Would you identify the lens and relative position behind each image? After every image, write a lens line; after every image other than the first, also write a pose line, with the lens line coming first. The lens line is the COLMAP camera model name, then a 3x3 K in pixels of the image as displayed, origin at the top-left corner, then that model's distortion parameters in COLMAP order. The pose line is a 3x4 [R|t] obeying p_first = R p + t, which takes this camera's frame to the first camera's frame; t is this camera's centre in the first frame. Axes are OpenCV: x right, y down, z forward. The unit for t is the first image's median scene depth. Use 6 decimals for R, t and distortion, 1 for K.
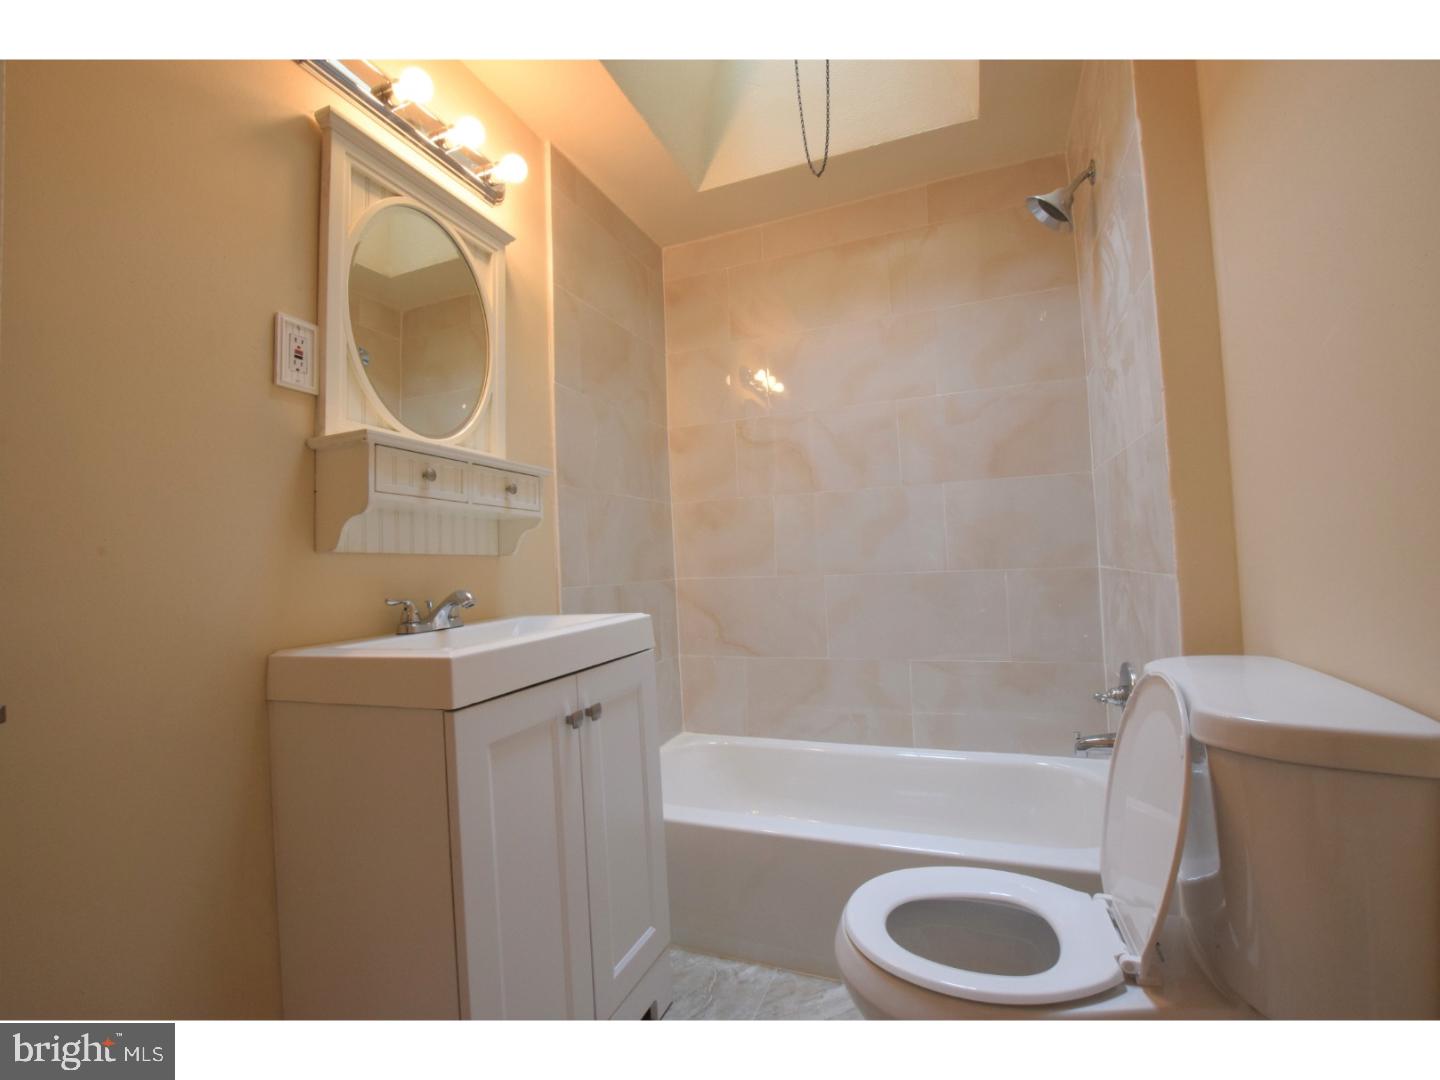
lens RADIAL K [[636.8, 0, 722.5], [0, 636.8, 538.3], [0, 0, 1]] dist [-0.035145, 0.005605]
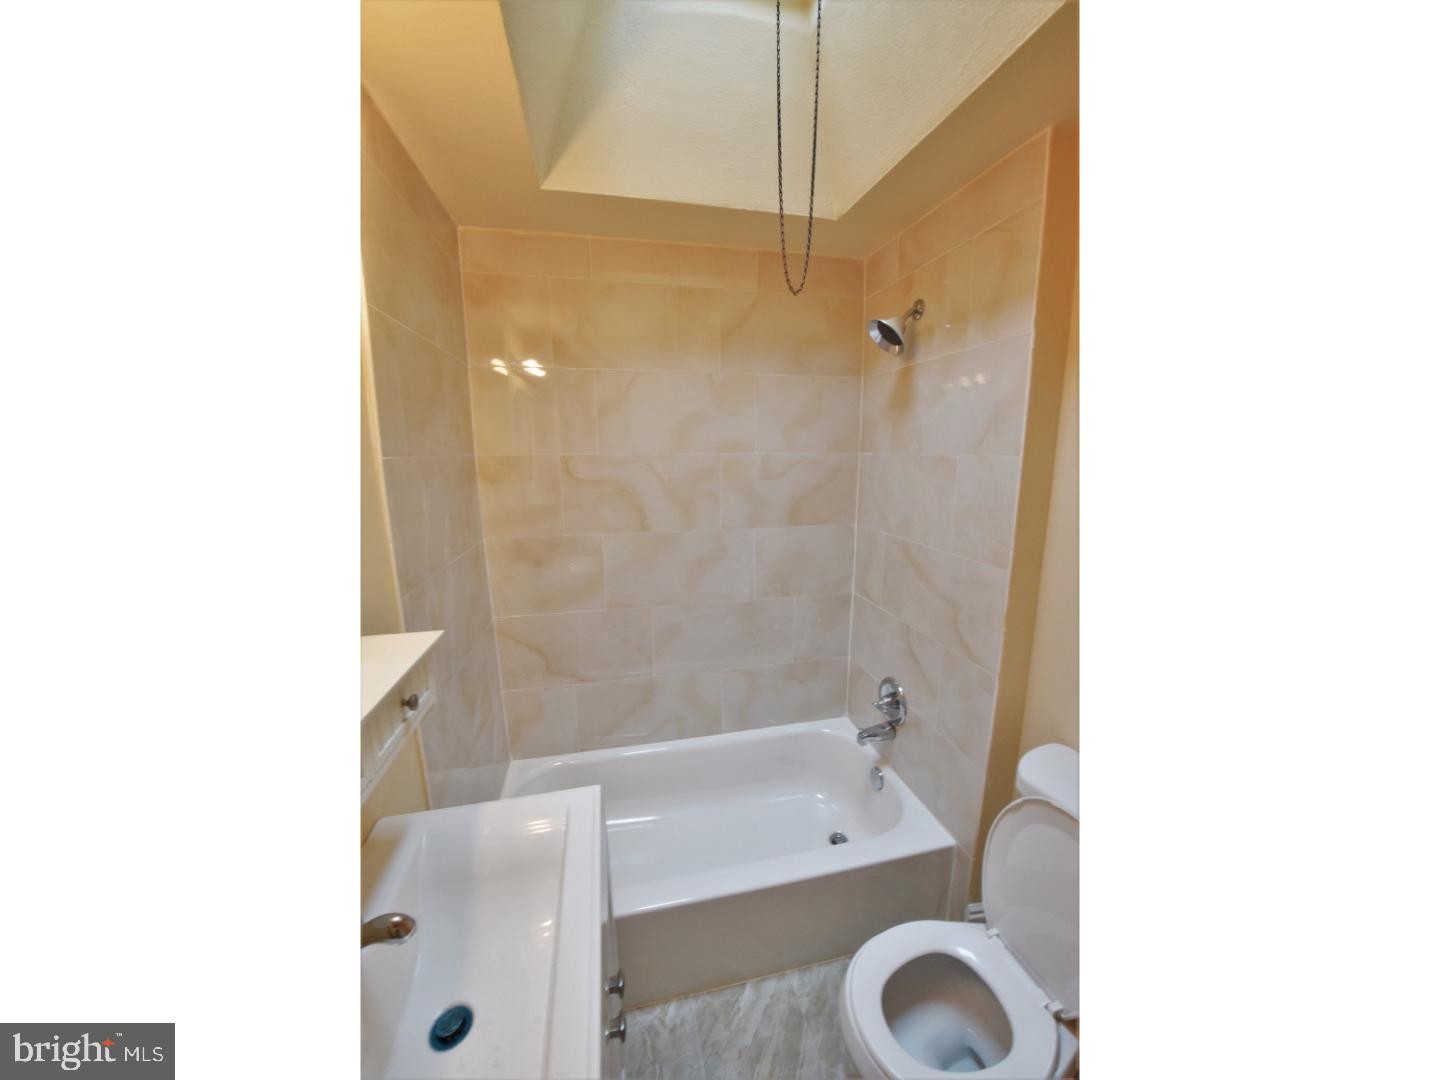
lens RADIAL K [[485.6, 0, 720.0], [0, 485.6, 540.0], [0, 0, 1]] dist [-0.021643, 0.000137]
pose [[0.819770, -0.069271, 0.568488, -0.228366], [-0.050159, 0.980158, 0.191764, -0.236834], [-0.570492, -0.185717, 0.800030, 0.294261]]
